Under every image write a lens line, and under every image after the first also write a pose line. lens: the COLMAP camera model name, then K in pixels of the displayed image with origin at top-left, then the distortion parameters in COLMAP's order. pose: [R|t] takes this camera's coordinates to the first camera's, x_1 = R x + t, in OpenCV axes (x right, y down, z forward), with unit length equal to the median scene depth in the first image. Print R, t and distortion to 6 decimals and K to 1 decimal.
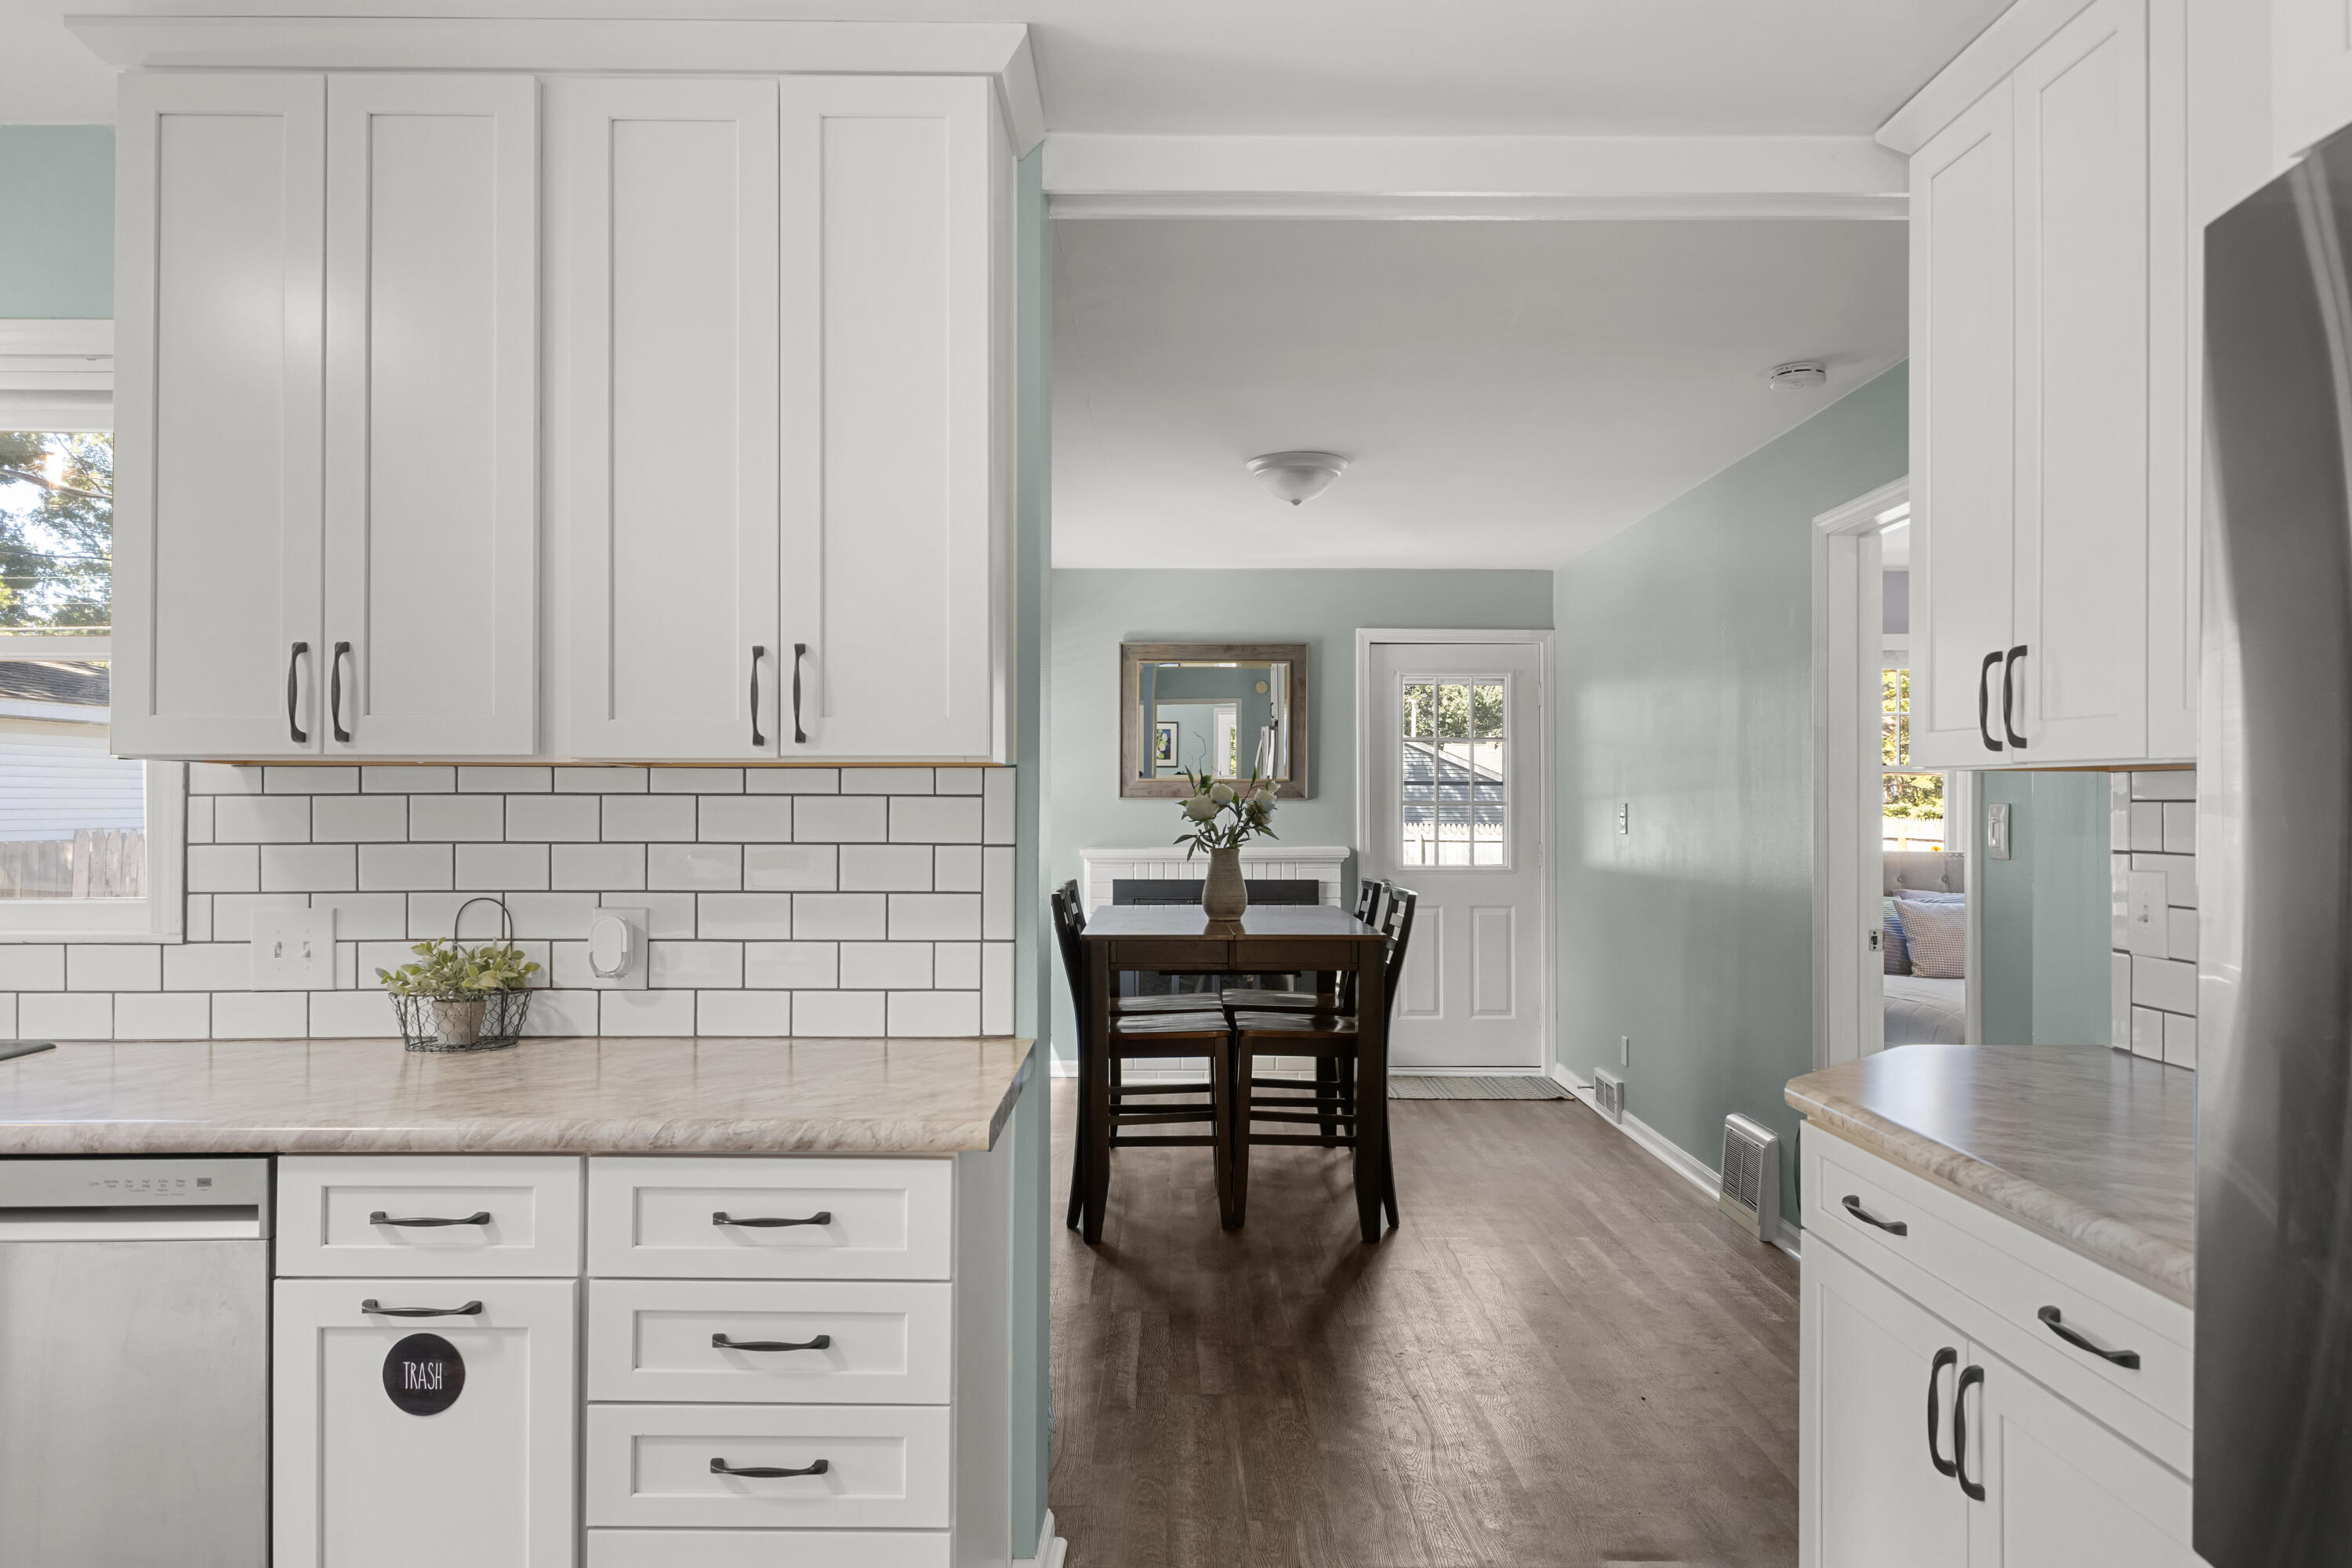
lens RADIAL K [[1577.3, 0, 1170.3], [0, 1577.3, 789.7], [0, 0, 1]] dist [0.008819, 0.001574]
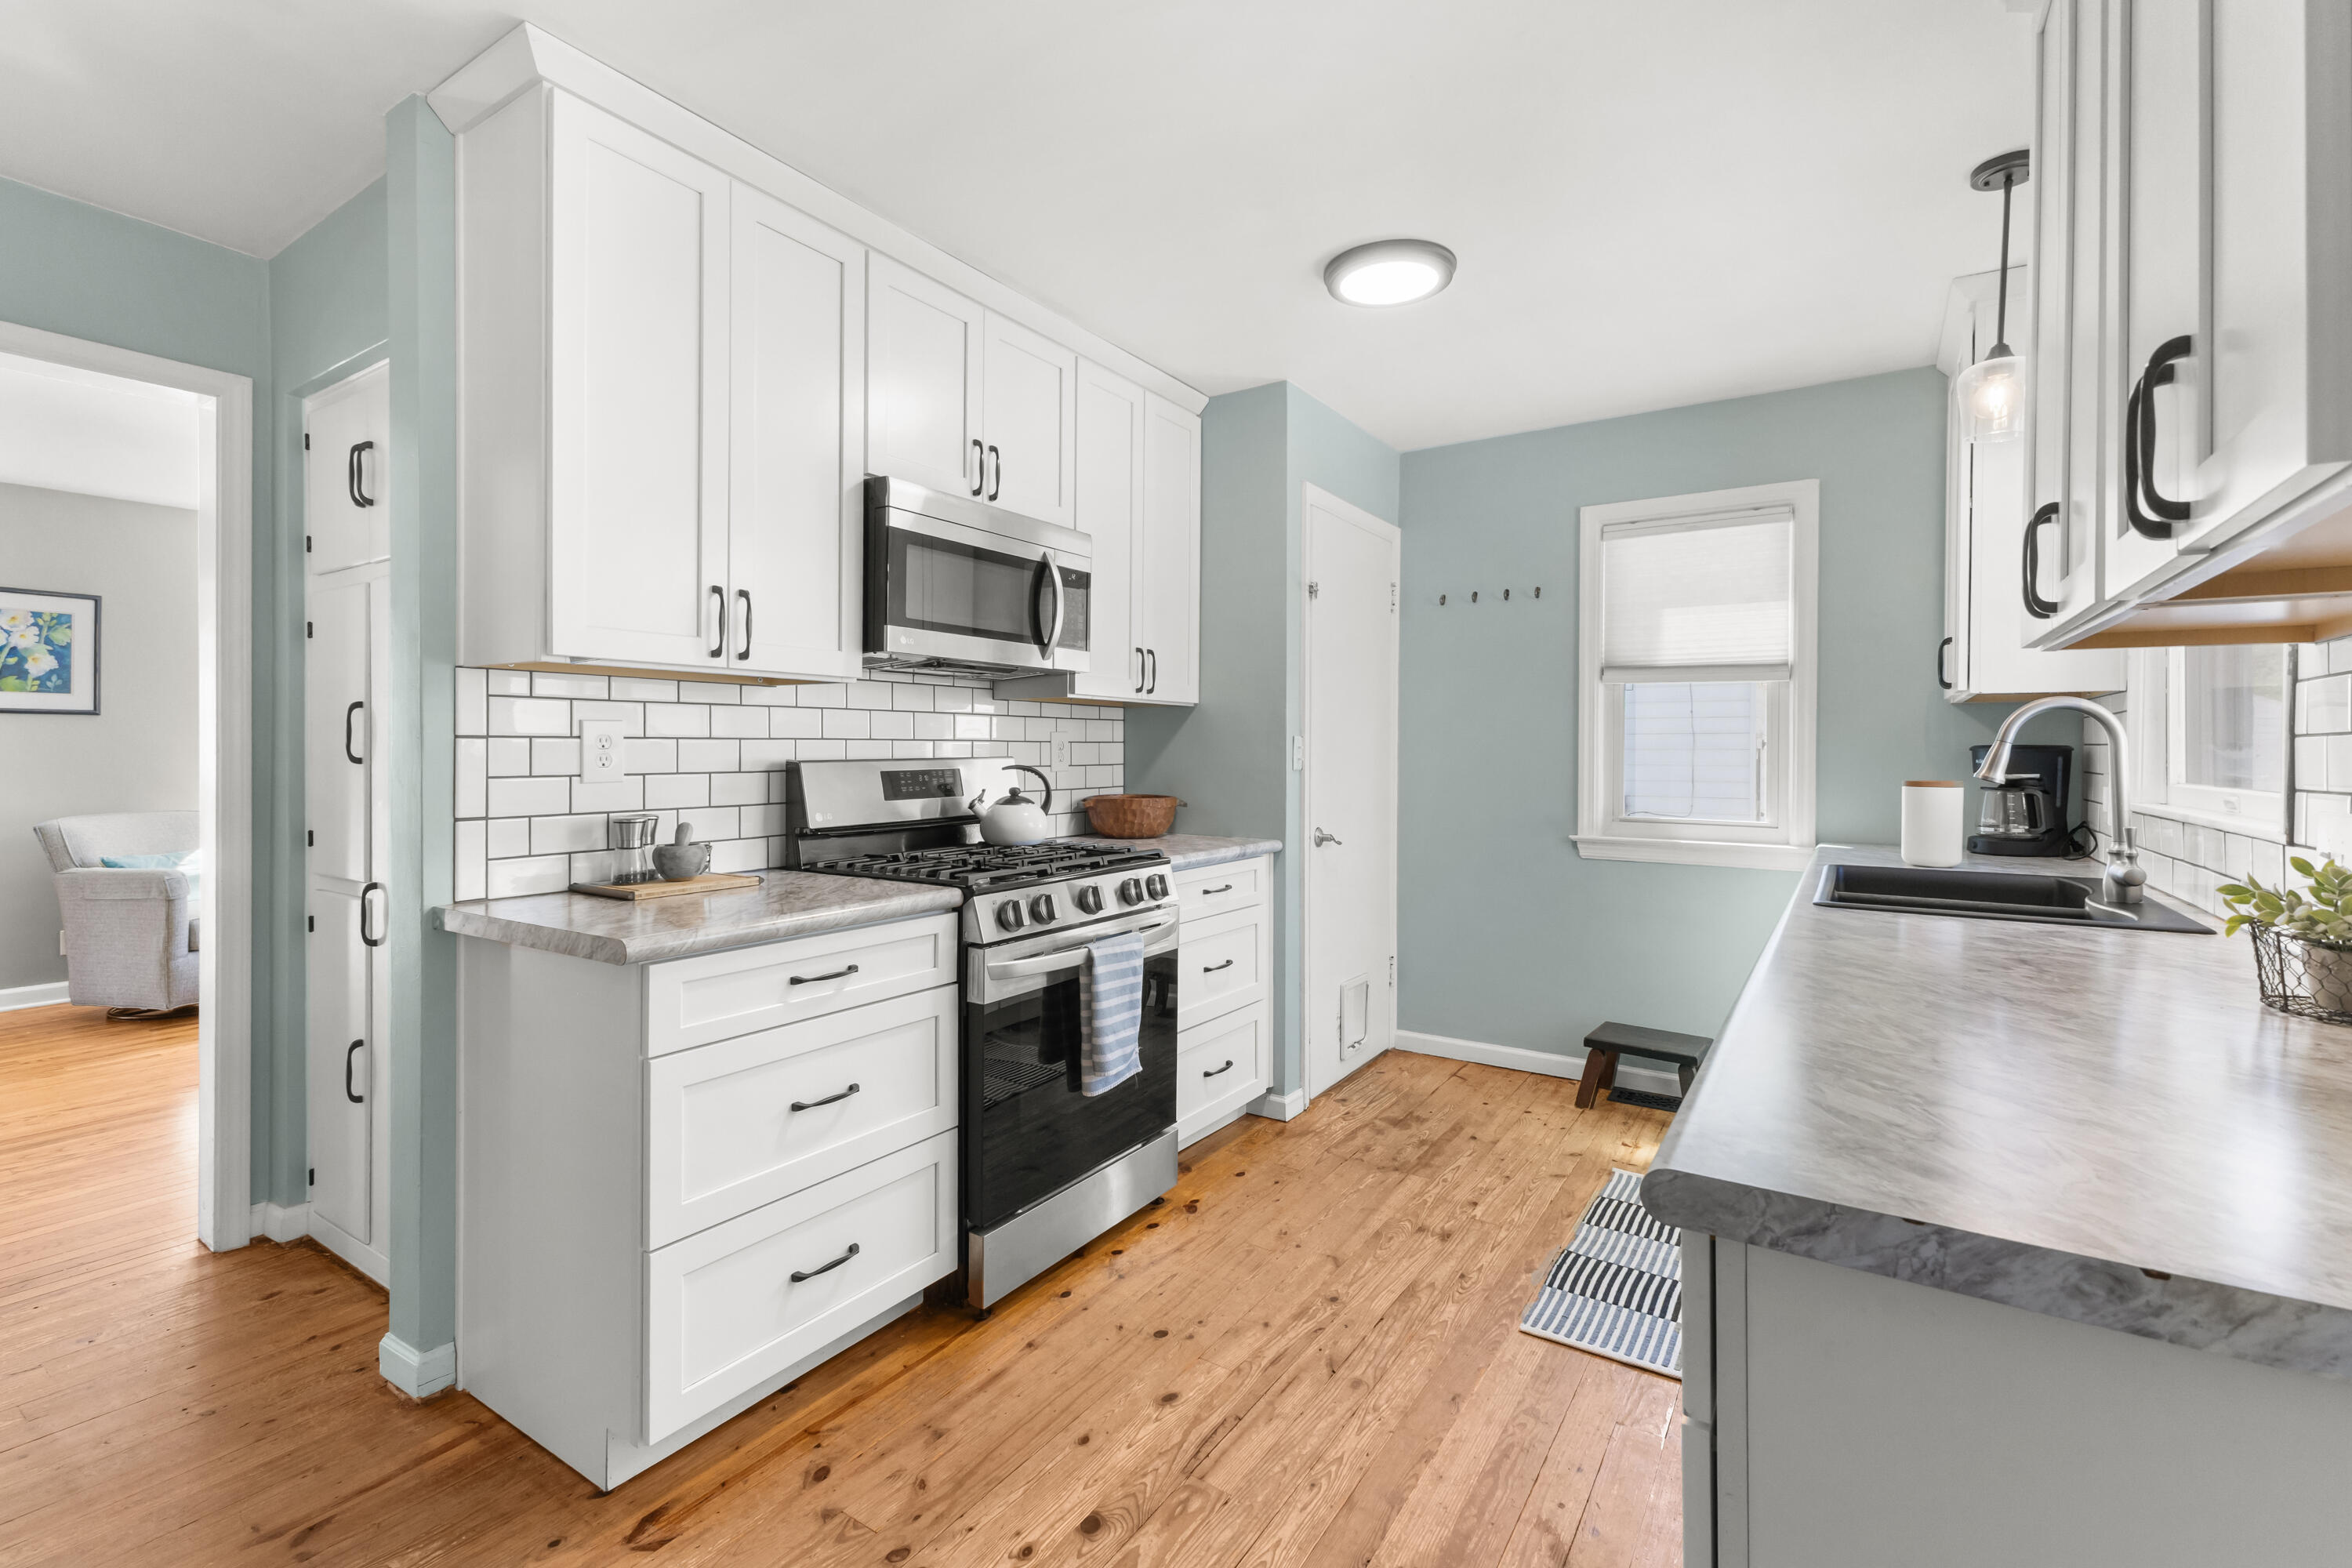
lens RADIAL K [[1032.8, 0, 1172.0], [0, 1032.8, 757.2], [0, 0, 1]] dist [0.001386, 0.000246]
pose [[-0.552350, 0.003178, -0.833606, 0.220763], [0.001844, 0.999995, 0.002591, 0.043639], [0.833610, -0.000106, -0.552353, 0.790266]]
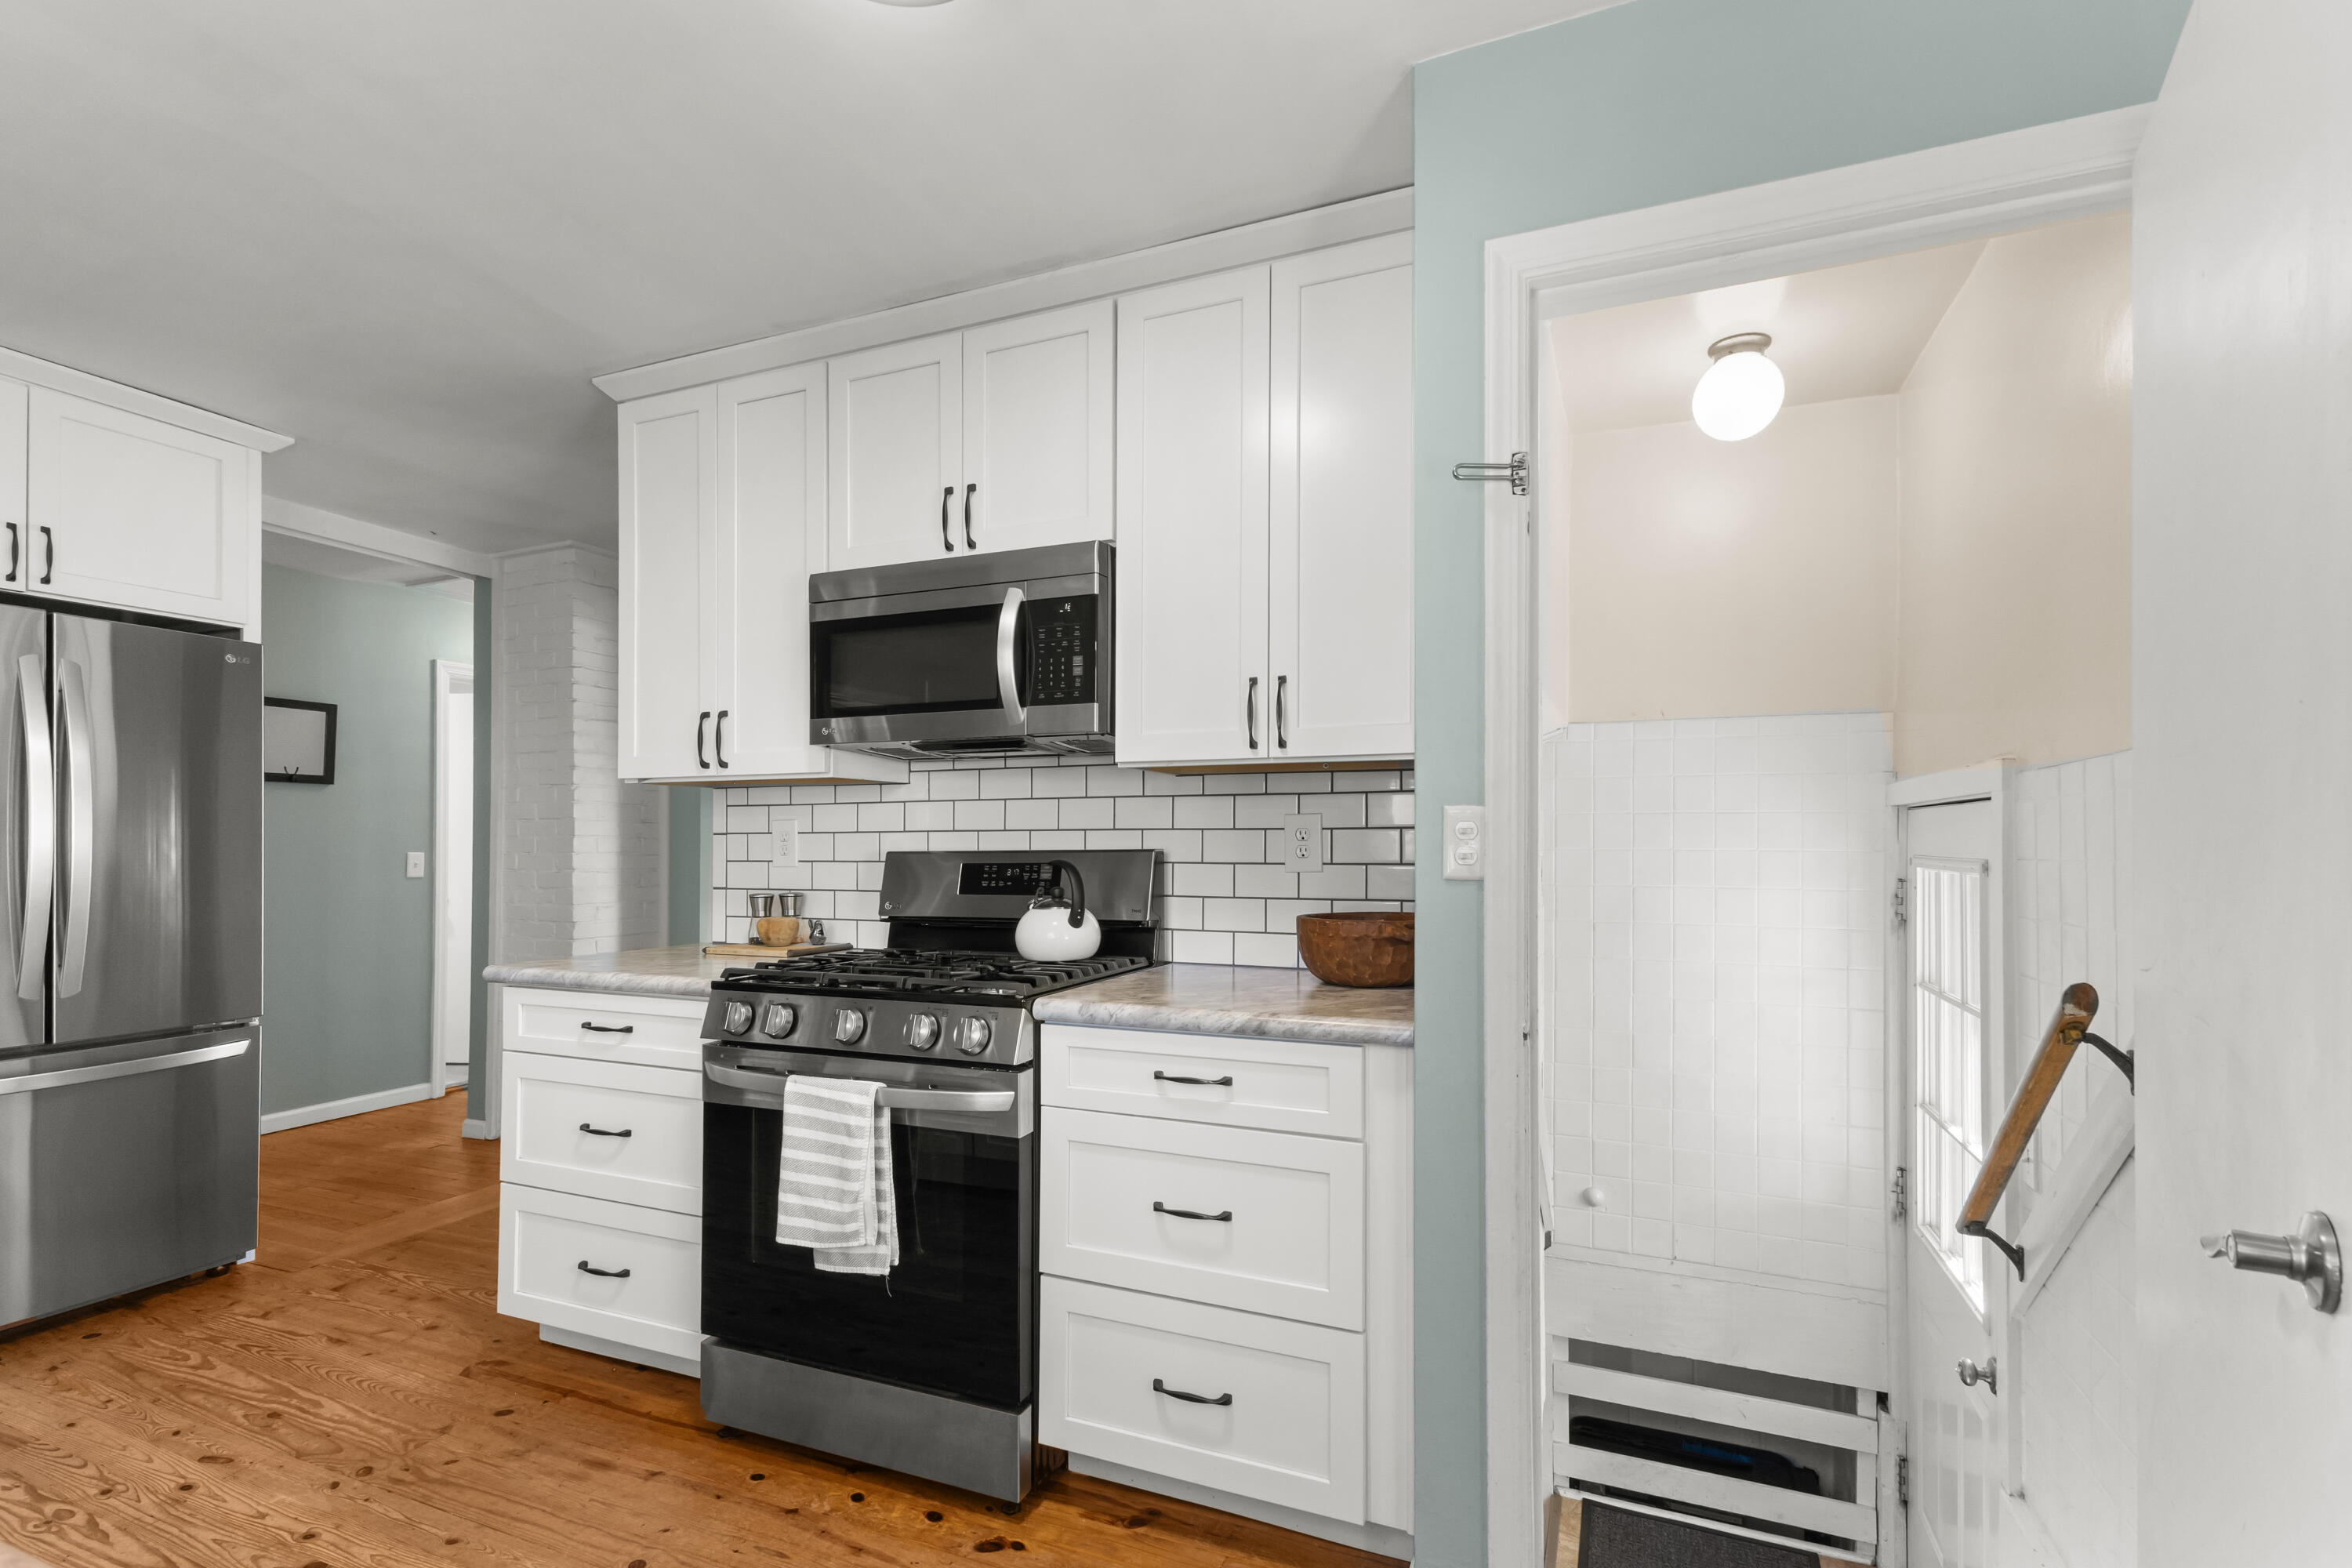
lens RADIAL K [[1060.8, 0, 1204.5], [0, 1060.8, 834.8], [0, 0, 1]] dist [0.015978, 0.000217]
pose [[-0.923577, 0.003968, 0.383393, -1.088512], [-0.001935, 0.999885, -0.015009, 0.047189], [-0.383409, -0.014603, -0.923463, 0.830509]]
